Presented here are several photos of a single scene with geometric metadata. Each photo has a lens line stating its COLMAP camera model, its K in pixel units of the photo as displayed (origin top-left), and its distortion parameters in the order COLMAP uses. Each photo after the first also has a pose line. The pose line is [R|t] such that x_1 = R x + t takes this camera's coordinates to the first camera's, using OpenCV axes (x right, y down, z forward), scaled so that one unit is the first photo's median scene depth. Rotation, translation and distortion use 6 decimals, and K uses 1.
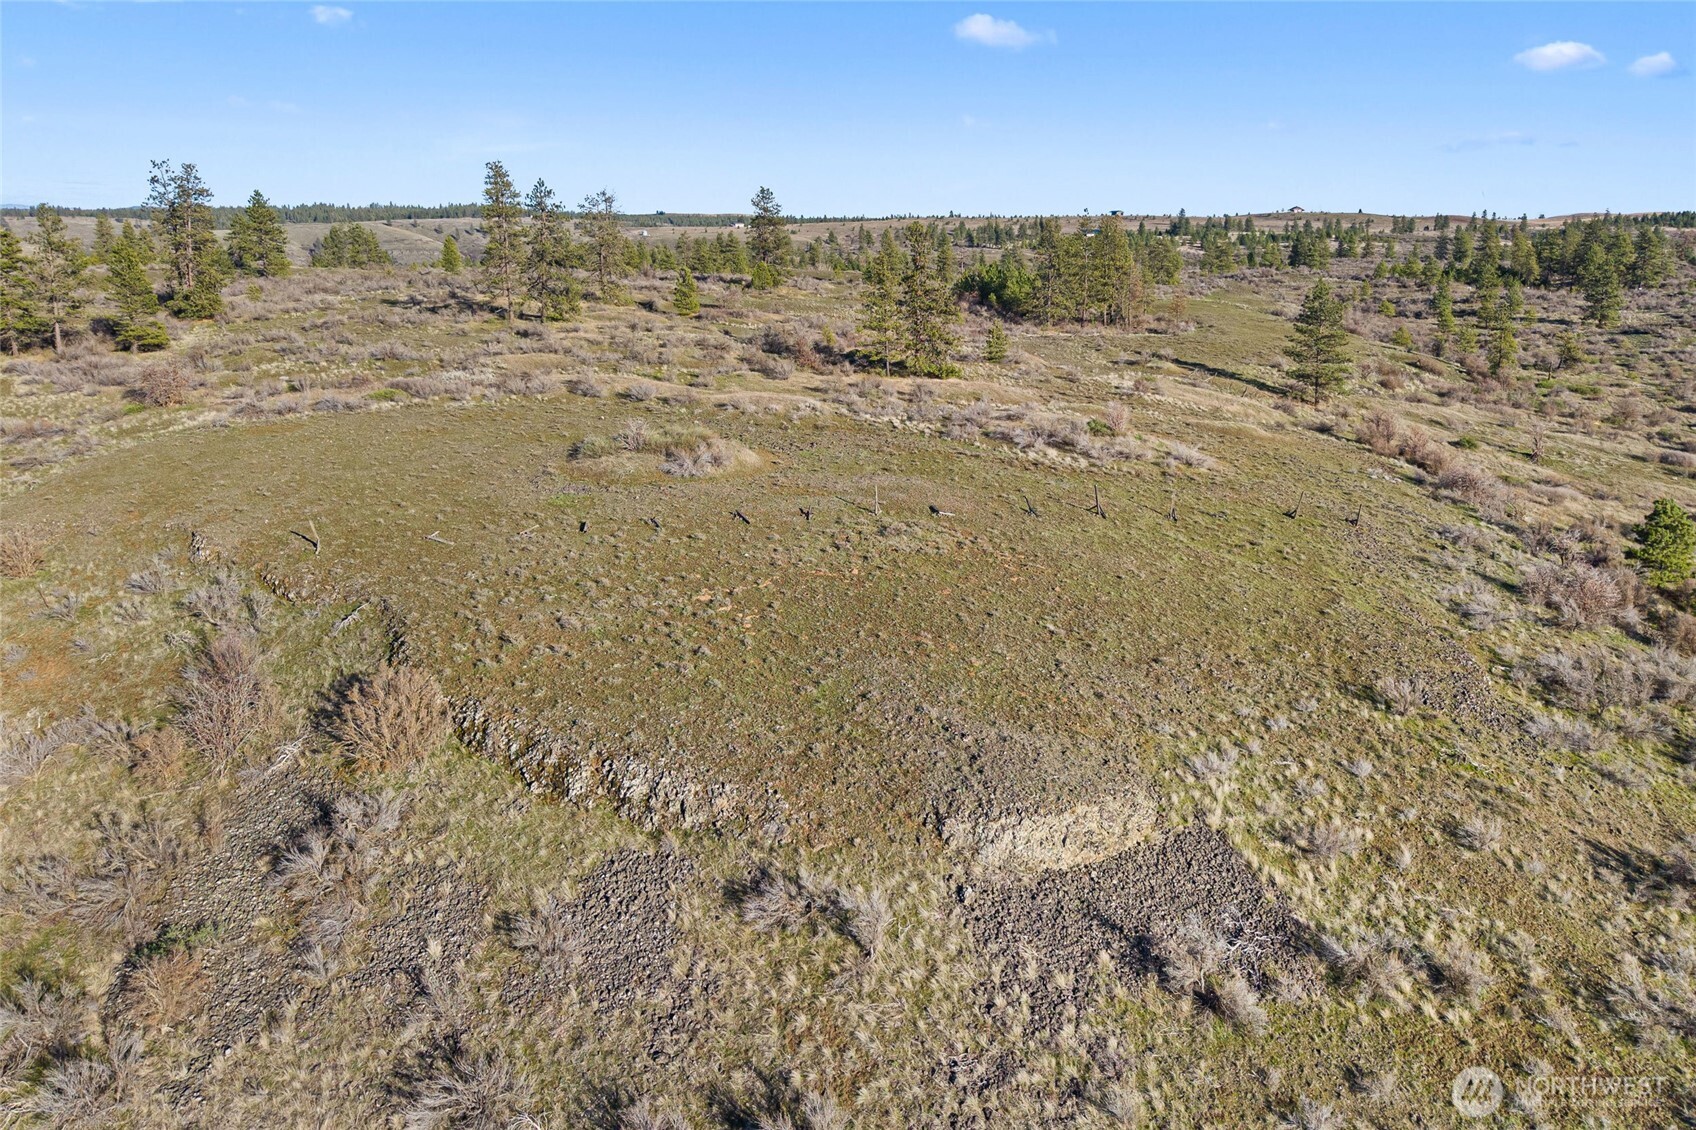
lens RADIAL K [[1163.7, 0, 849.1], [0, 1163.7, 562.5], [0, 0, 1]] dist [0.009996, -0.001793]
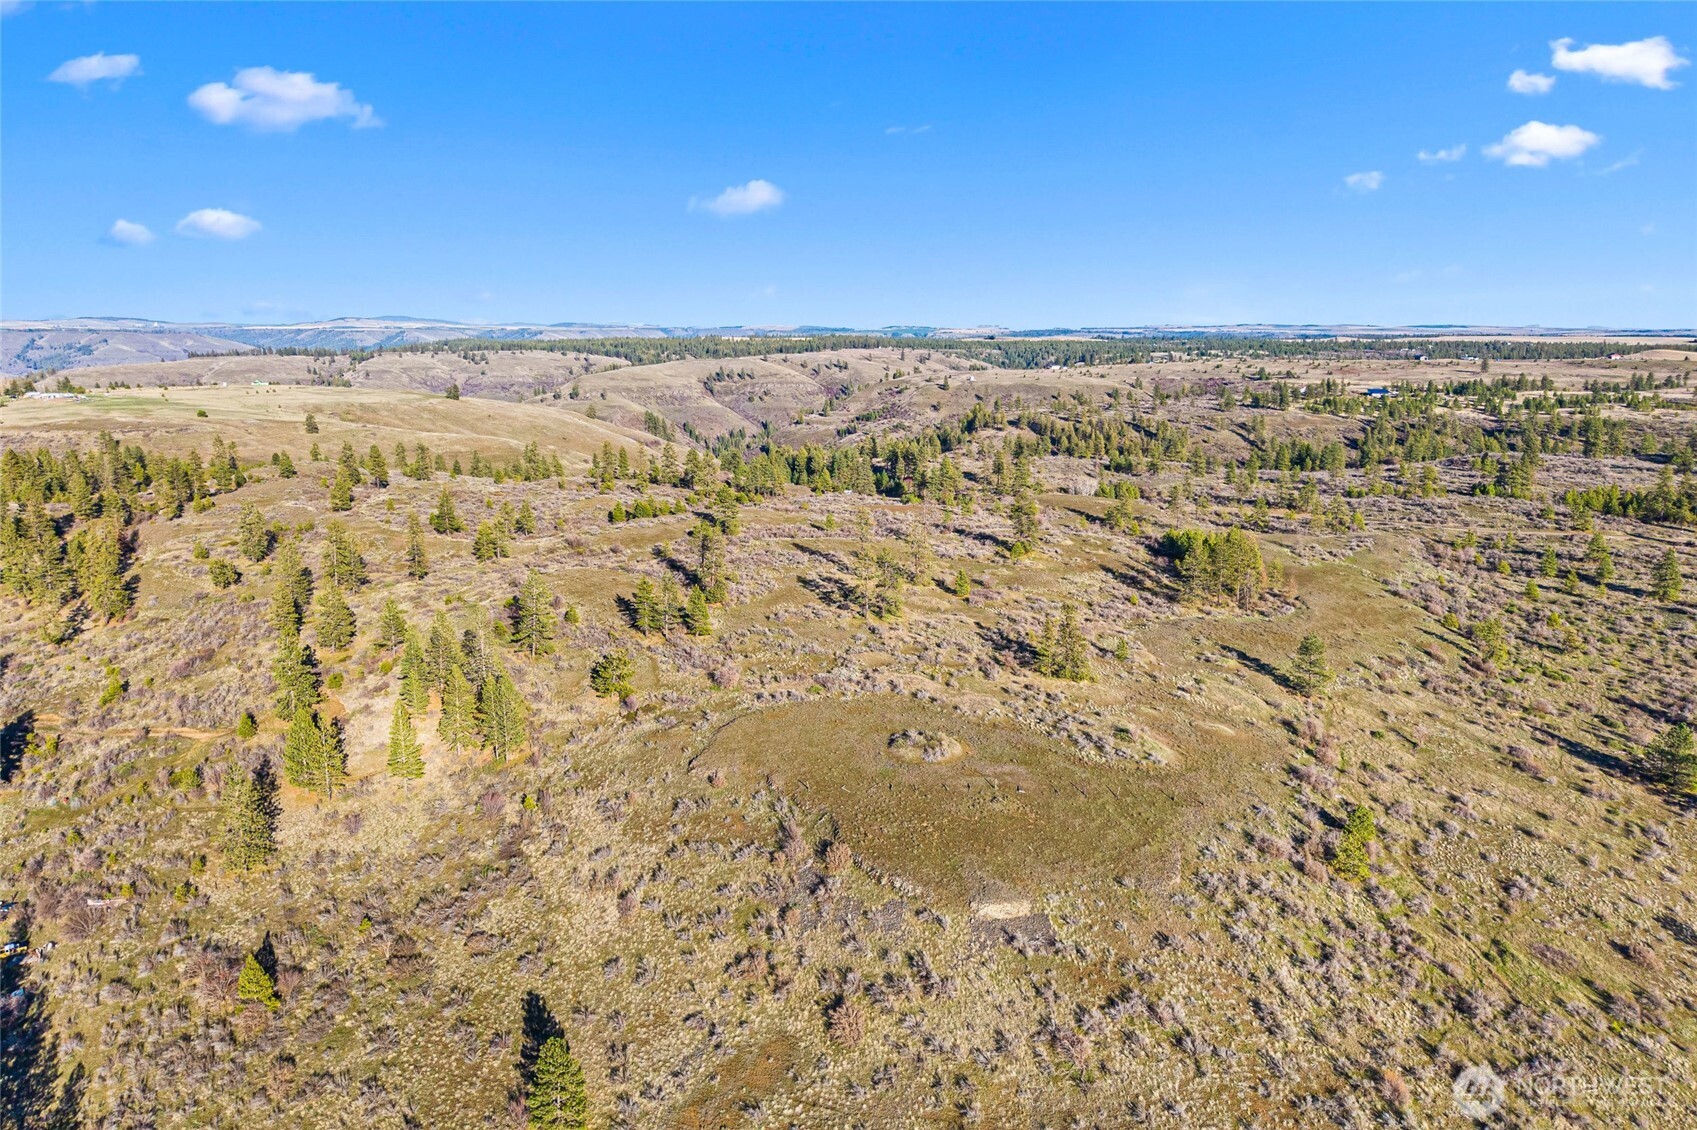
lens RADIAL K [[1164.4, 0, 846.0], [0, 1164.4, 565.4], [0, 0, 1]] dist [0.009996, -0.001793]
pose [[0.959965, 0.049371, -0.275735, 0.718434], [-0.063930, 0.996981, -0.044057, -0.733349], [0.272728, 0.059921, 0.960223, -3.051137]]
